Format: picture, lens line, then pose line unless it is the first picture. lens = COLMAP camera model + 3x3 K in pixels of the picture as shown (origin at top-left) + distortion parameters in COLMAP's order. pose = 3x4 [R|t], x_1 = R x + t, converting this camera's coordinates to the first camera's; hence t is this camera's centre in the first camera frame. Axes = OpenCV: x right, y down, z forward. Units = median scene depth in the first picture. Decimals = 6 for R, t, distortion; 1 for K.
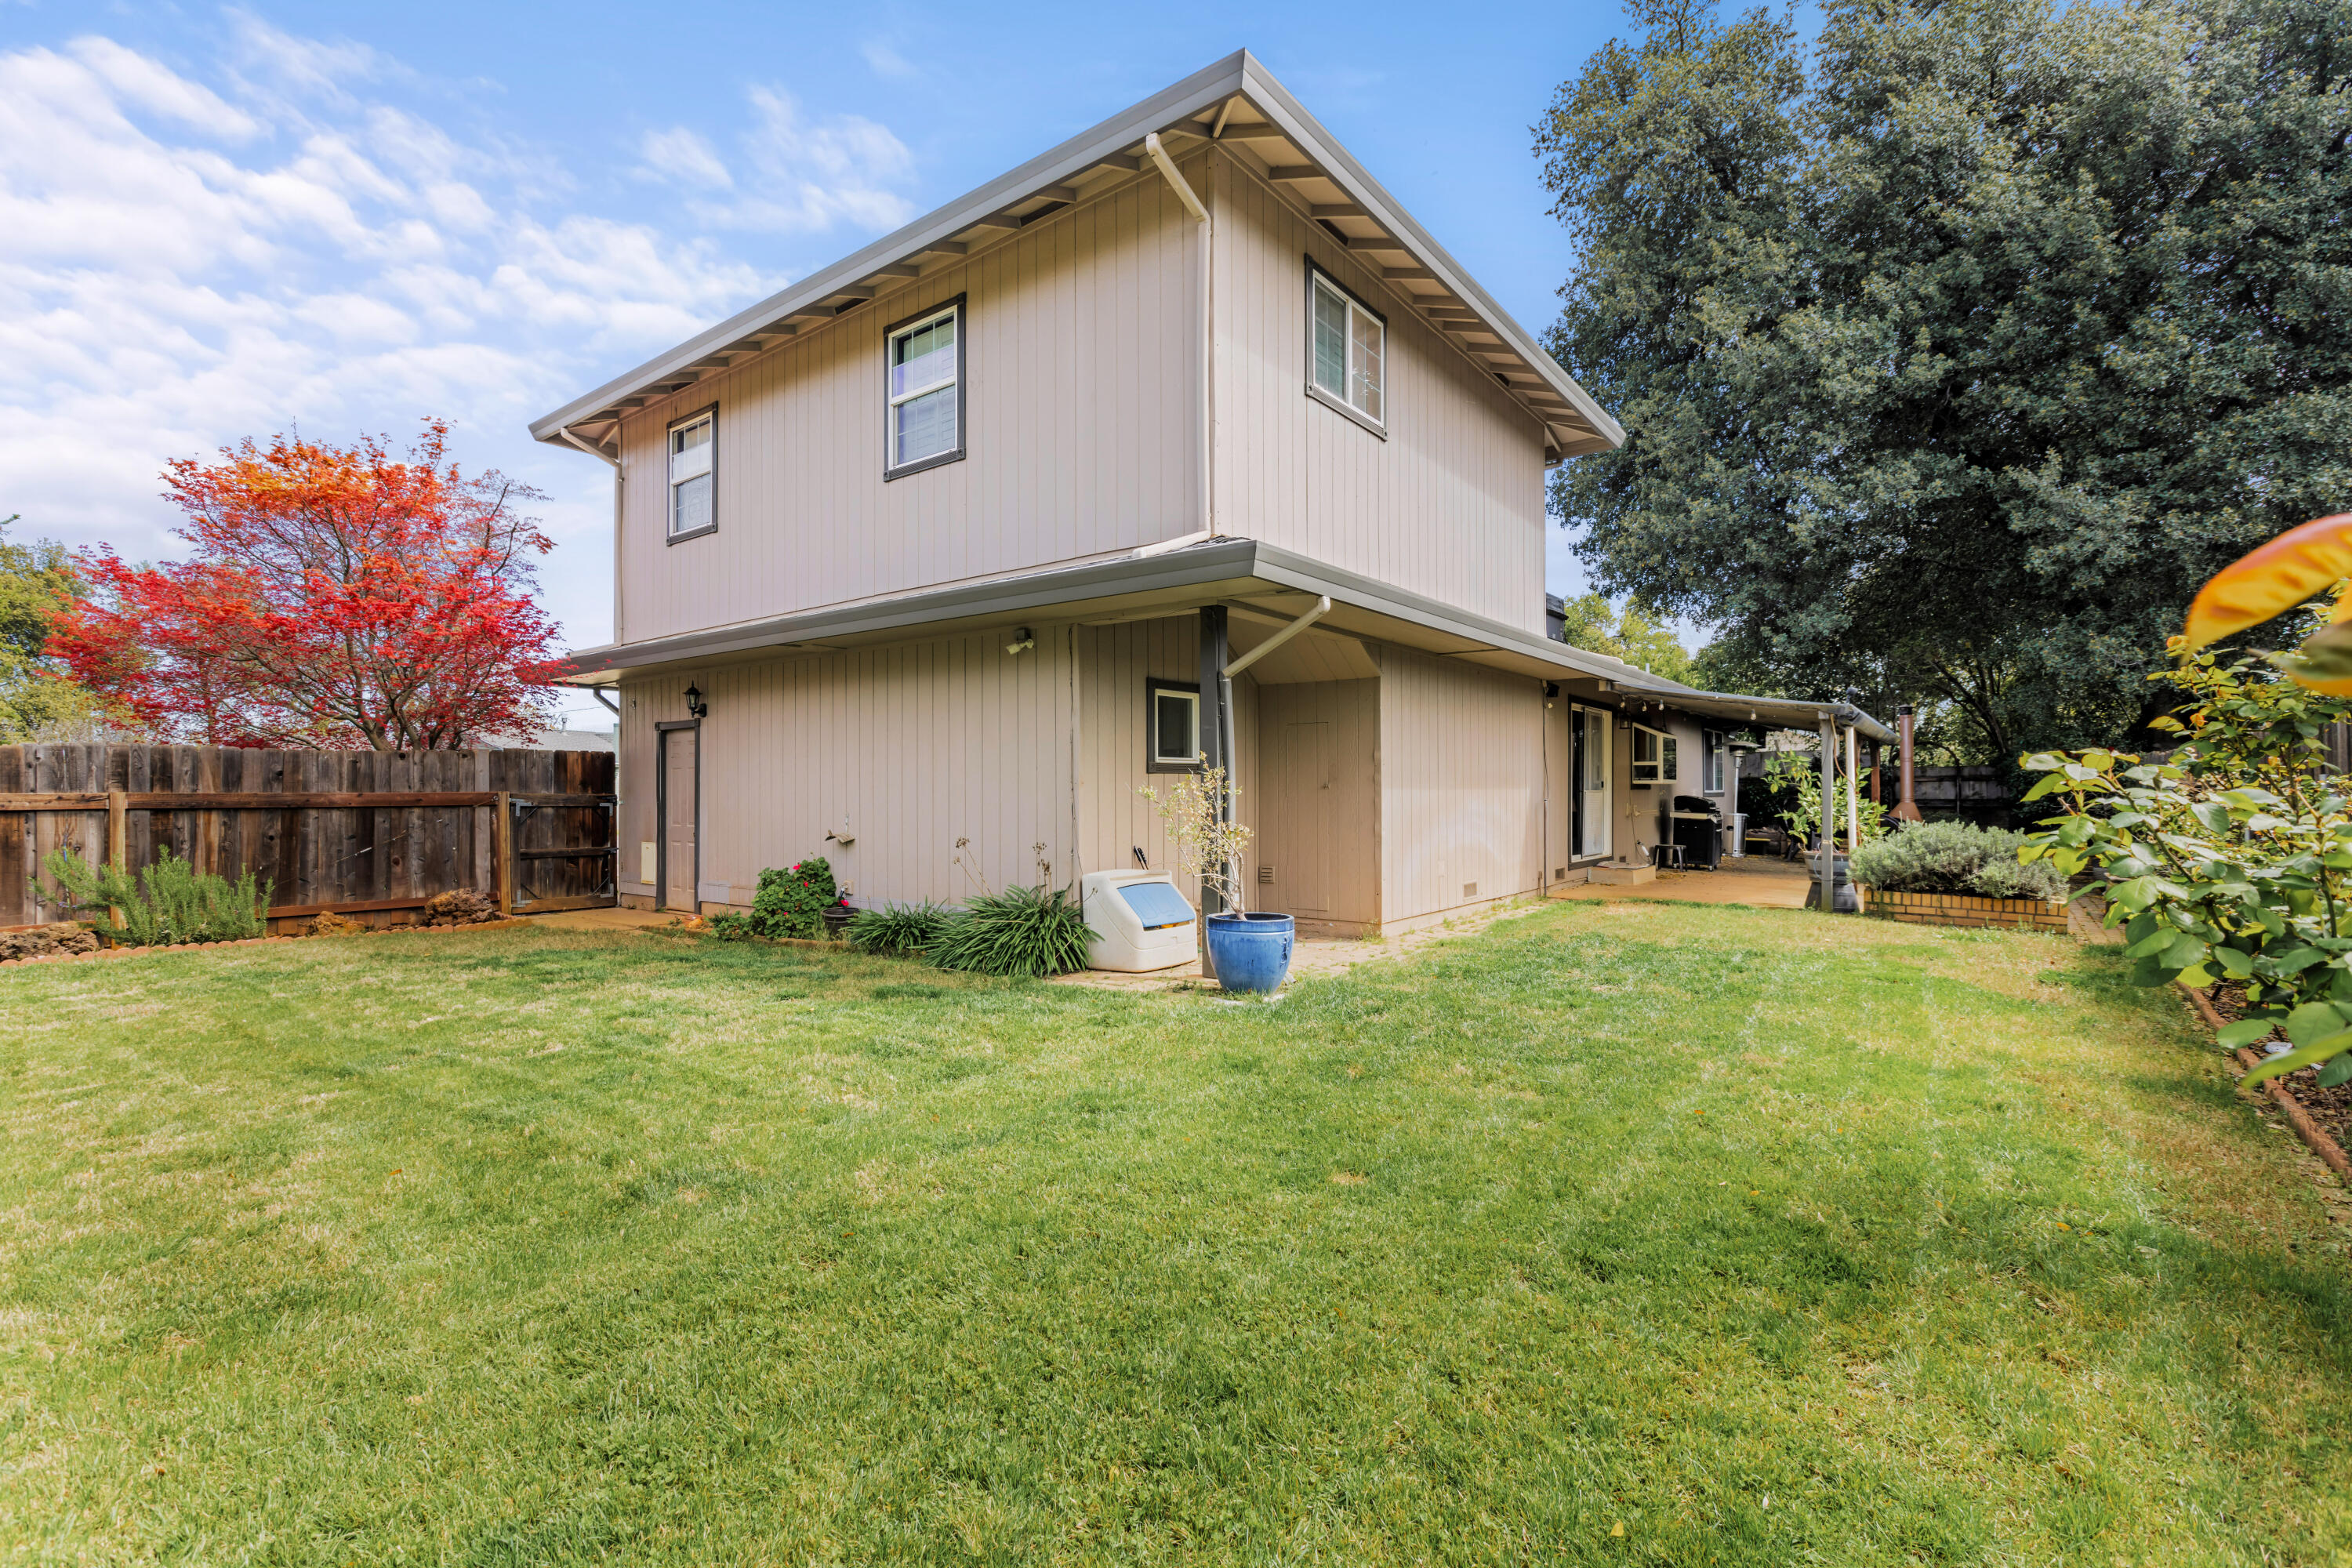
lens RADIAL K [[1053.2, 0, 1175.1], [0, 1053.2, 785.6], [0, 0, 1]] dist [0.001933, -0.000564]
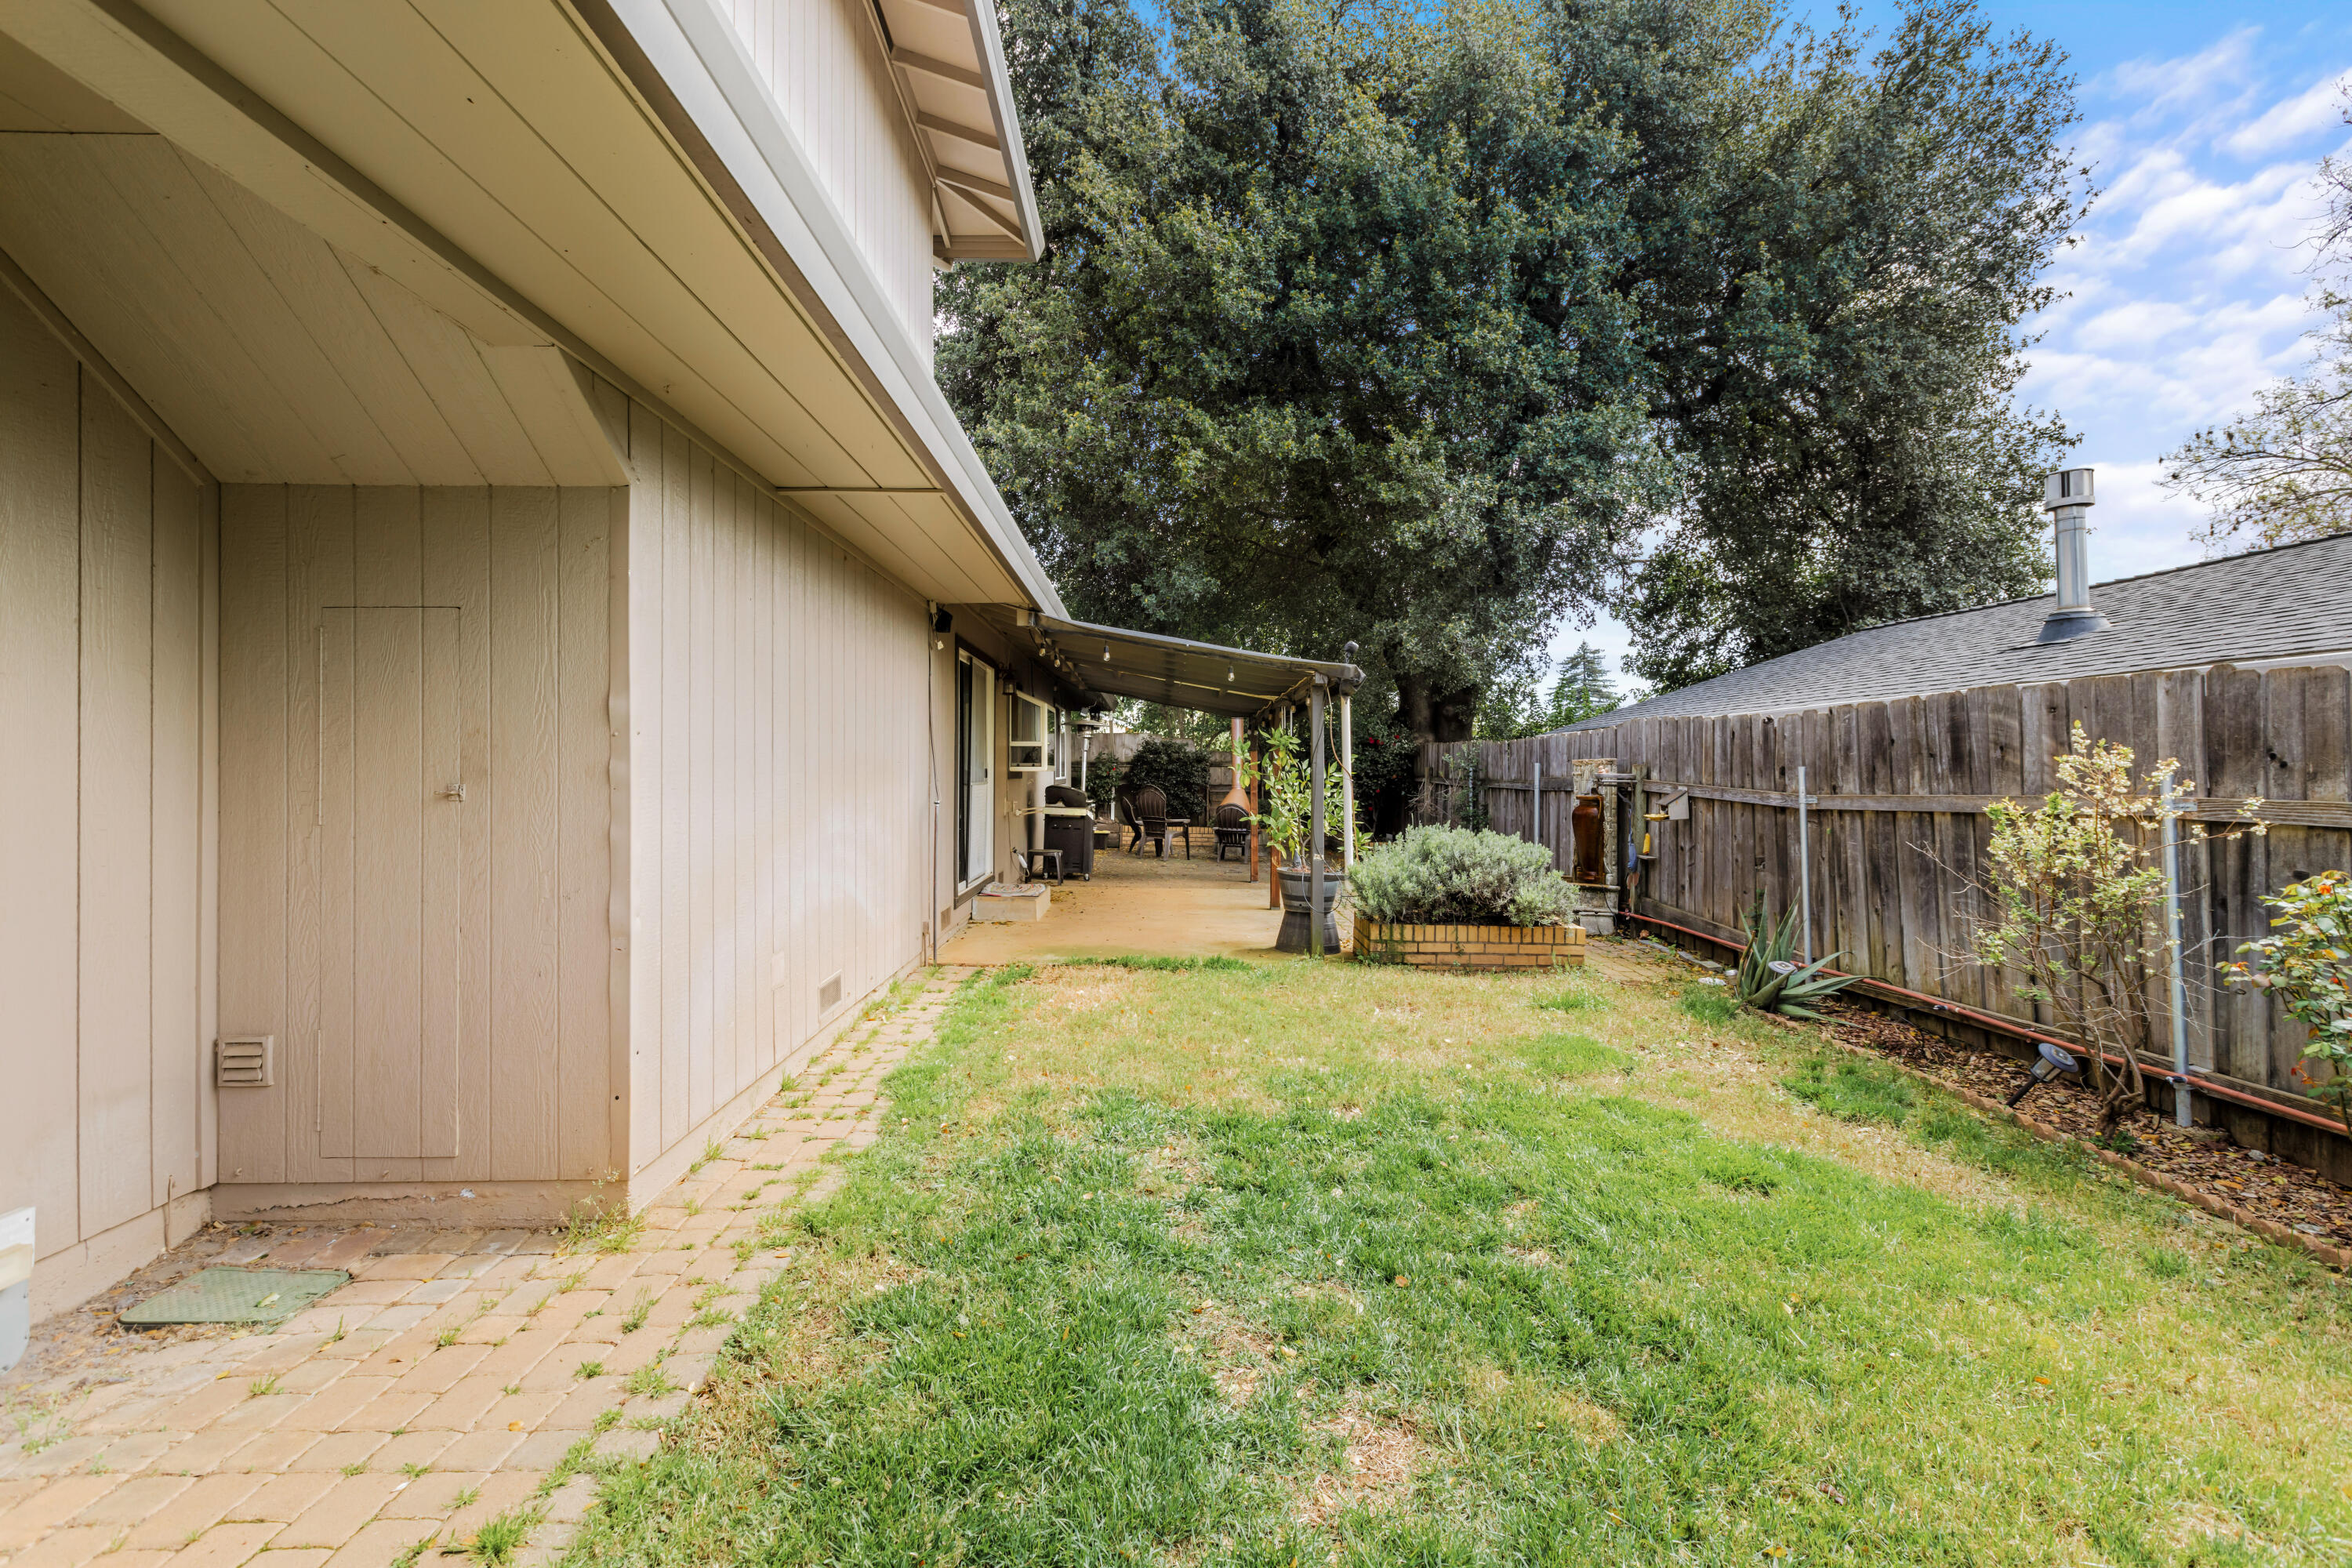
lens RADIAL K [[1053.2, 0, 1179.3], [0, 1053.2, 764.5], [0, 0, 1]] dist [0.001933, -0.000564]
pose [[0.782247, 0.004262, 0.622954, 0.077594], [-0.003882, 0.999991, -0.001967, -0.006188], [-0.622956, -0.000879, 0.782256, 0.395592]]
